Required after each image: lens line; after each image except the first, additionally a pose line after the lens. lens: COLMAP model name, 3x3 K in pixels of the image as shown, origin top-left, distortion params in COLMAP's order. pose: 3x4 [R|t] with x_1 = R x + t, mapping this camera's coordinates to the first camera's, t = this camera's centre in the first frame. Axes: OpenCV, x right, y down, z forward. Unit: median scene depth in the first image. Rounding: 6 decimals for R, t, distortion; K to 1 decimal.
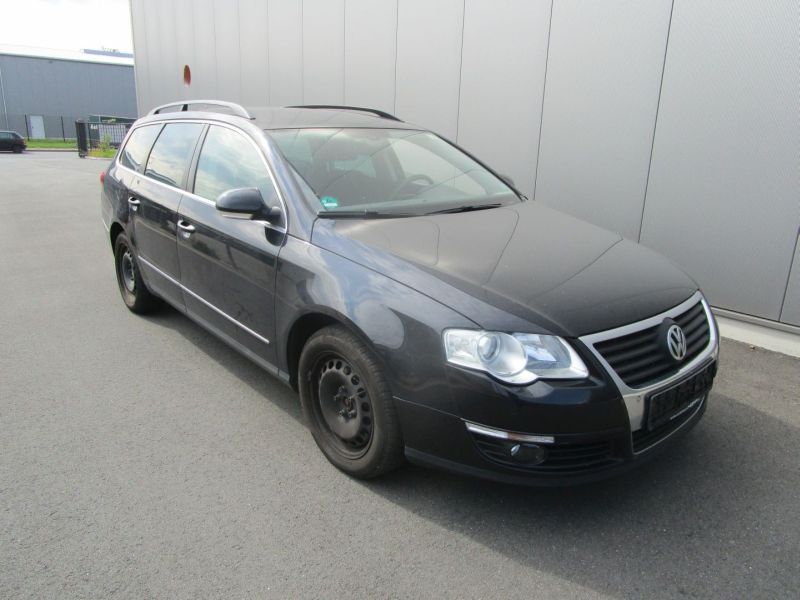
lens RADIAL K [[576.2, 0, 400.0], [0, 576.2, 300.0], [0, 0, 1]] dist [-0.037395, 0.002749]
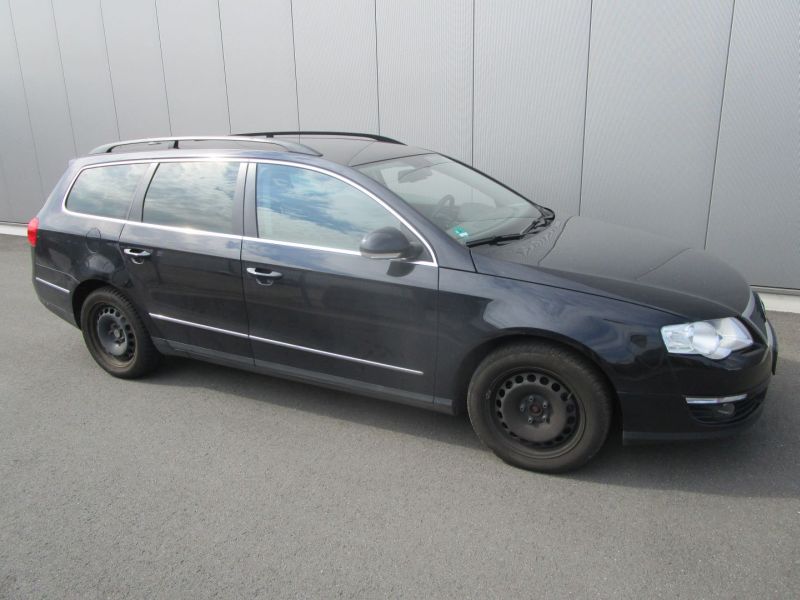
lens RADIAL K [[576.2, 0, 400.0], [0, 576.2, 300.0], [0, 0, 1]] dist [-0.037395, 0.002749]
pose [[0.920548, -0.159711, 0.356490, -0.618250], [0.159916, 0.986701, 0.029107, -0.093146], [-0.356397, 0.030214, 0.933846, 0.050107]]
